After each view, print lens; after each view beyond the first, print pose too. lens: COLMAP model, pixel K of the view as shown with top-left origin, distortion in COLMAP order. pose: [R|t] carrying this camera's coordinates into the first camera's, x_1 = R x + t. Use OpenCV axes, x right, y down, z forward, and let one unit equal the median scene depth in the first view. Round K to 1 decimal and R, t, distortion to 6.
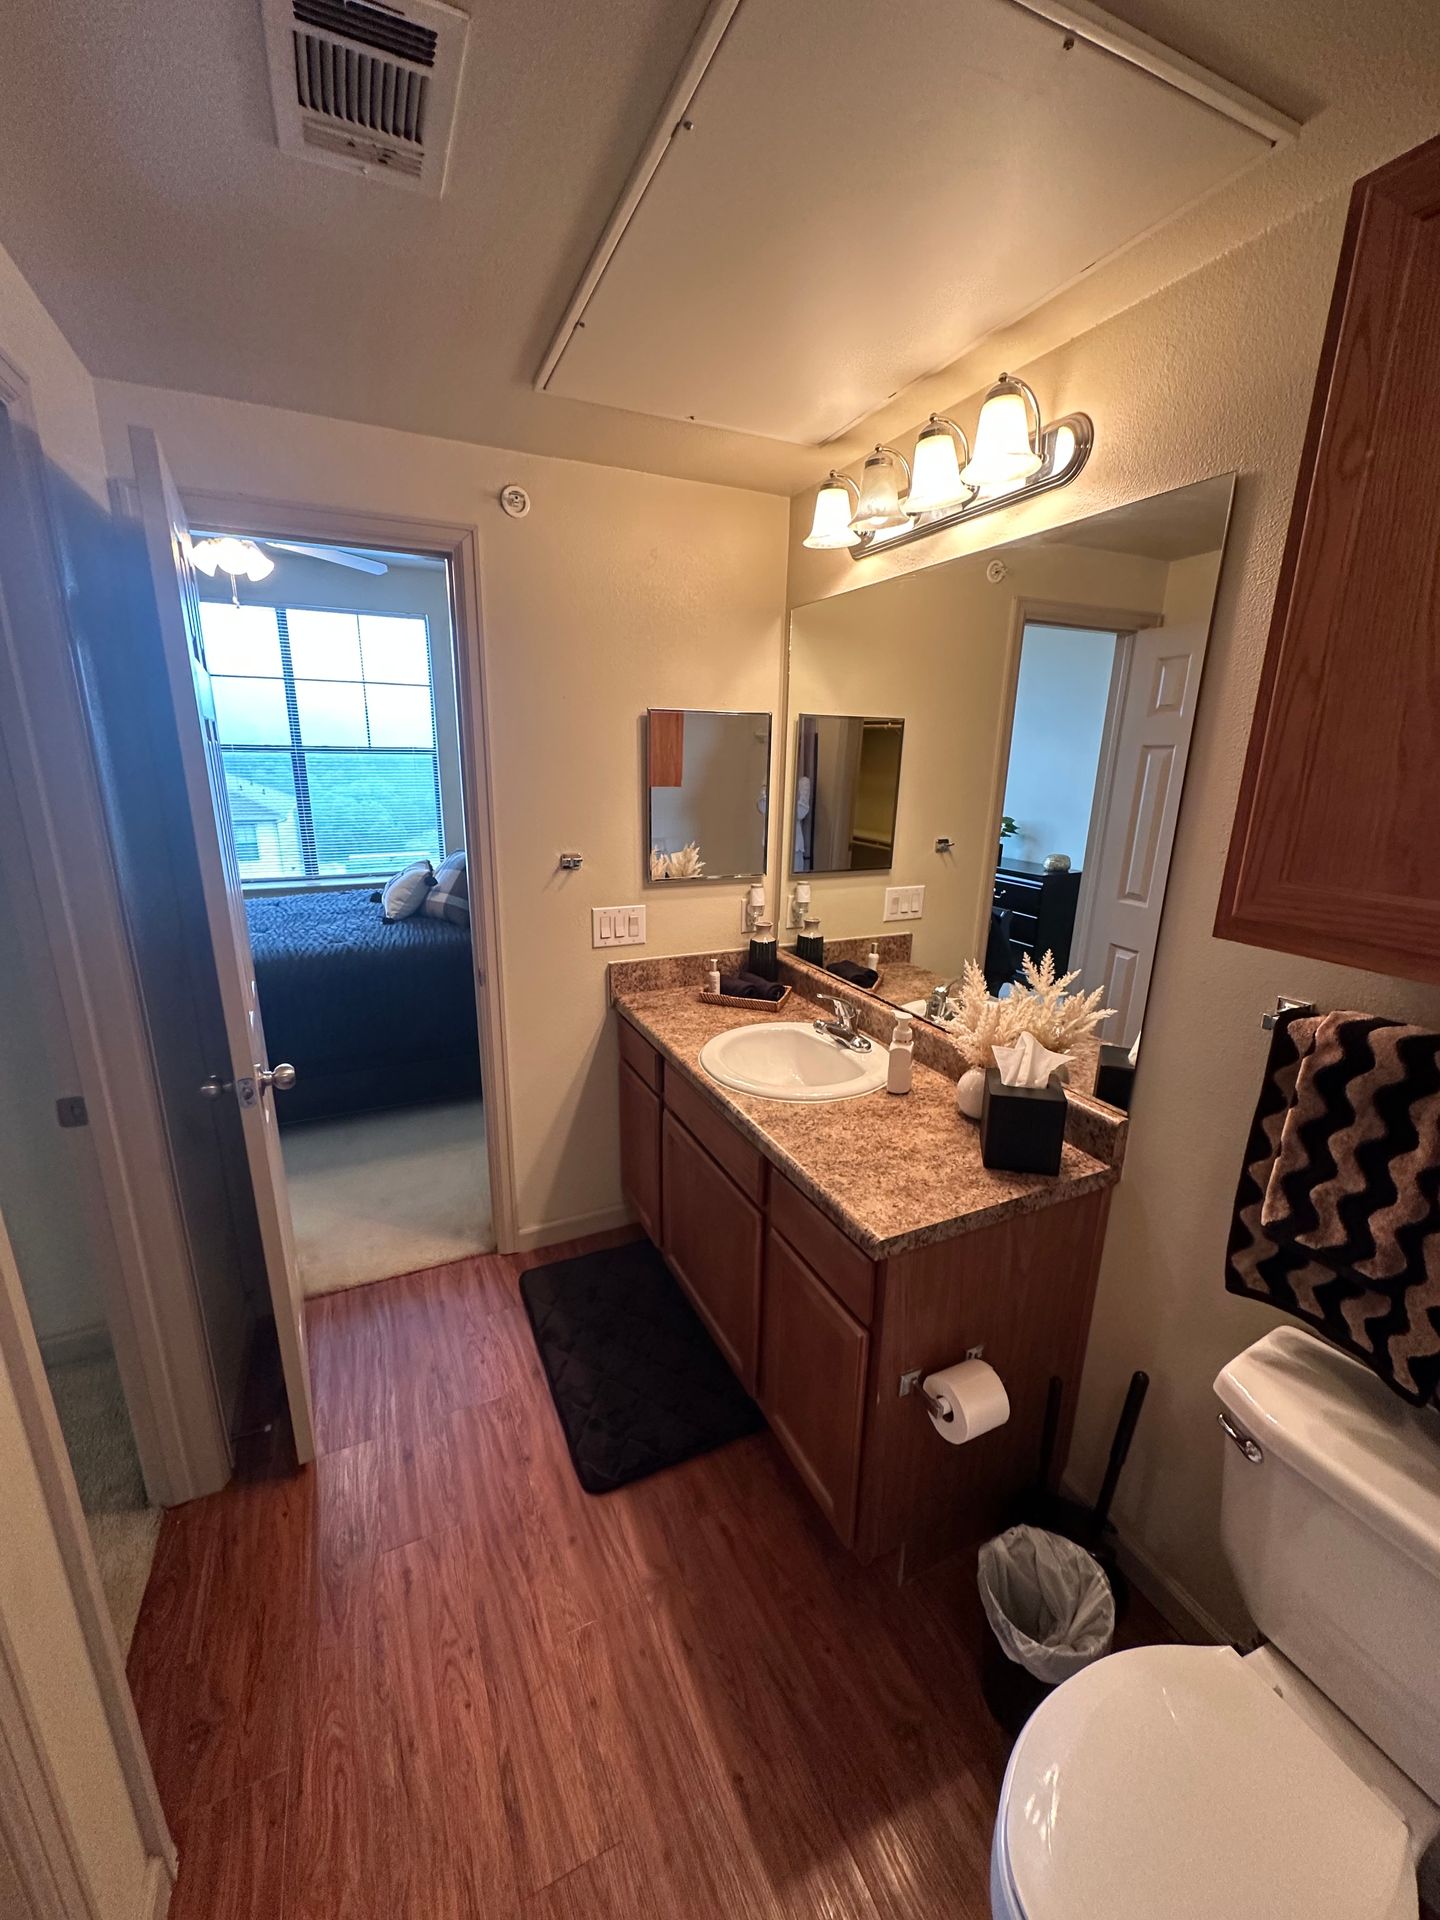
lens RADIAL K [[766.6, 0, 717.1], [0, 766.6, 960.7], [0, 0, 1]] dist [-0.000999, 0.000159]
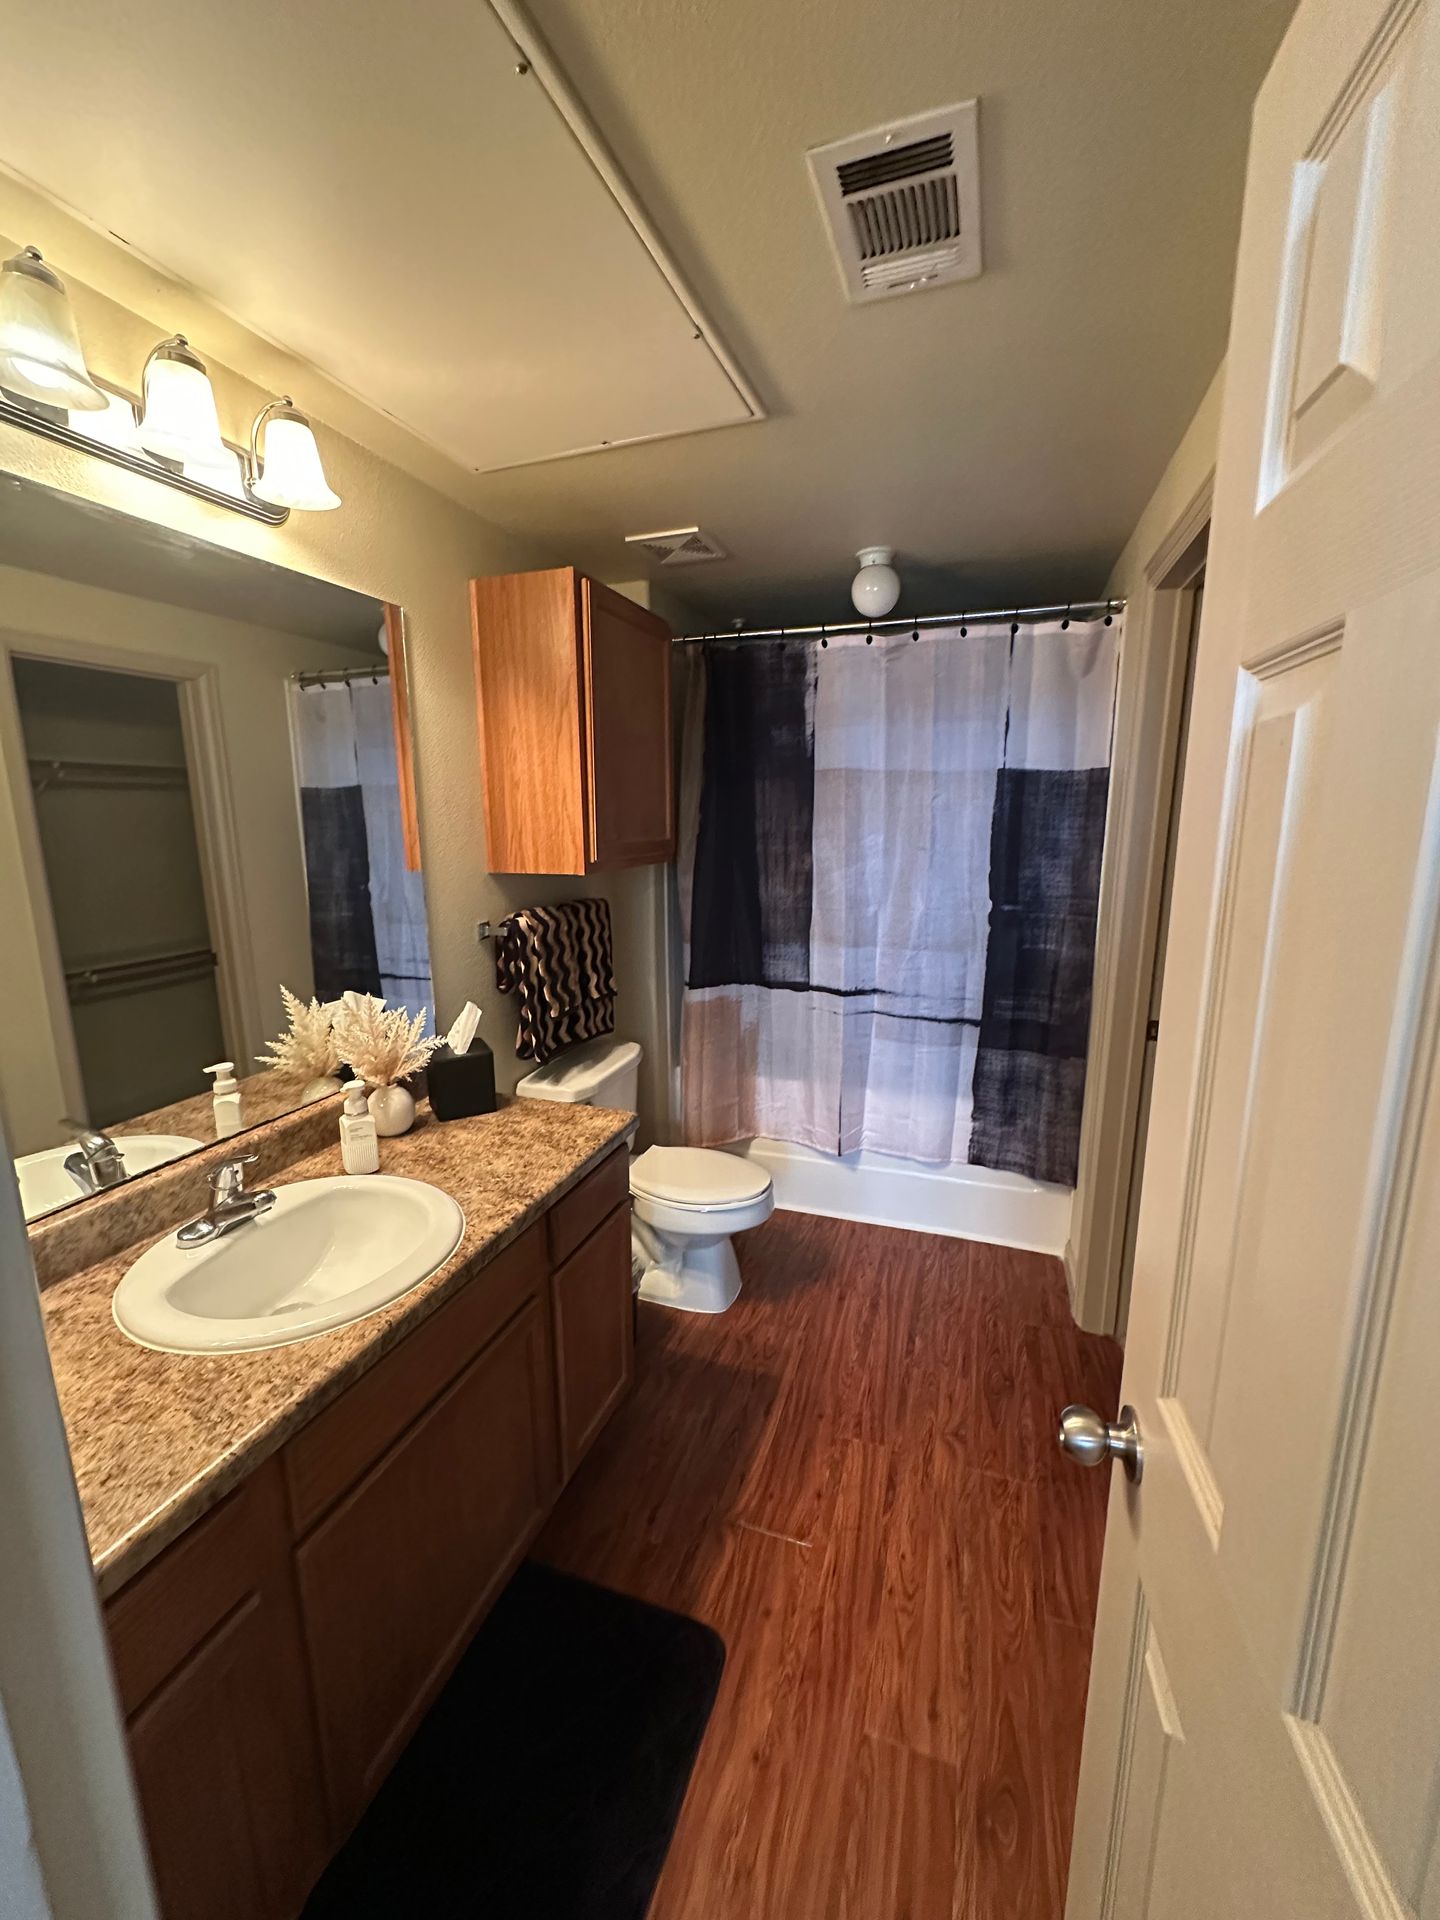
lens RADIAL K [[766.6, 0, 716.7], [0, 766.6, 962.7], [0, 0, 1]] dist [-0.000999, 0.000159]
pose [[-0.713094, -0.142123, 0.686512, -0.736616], [0.182533, 0.907824, 0.377540, -0.360815], [-0.676889, 0.394533, -0.621422, 1.429934]]
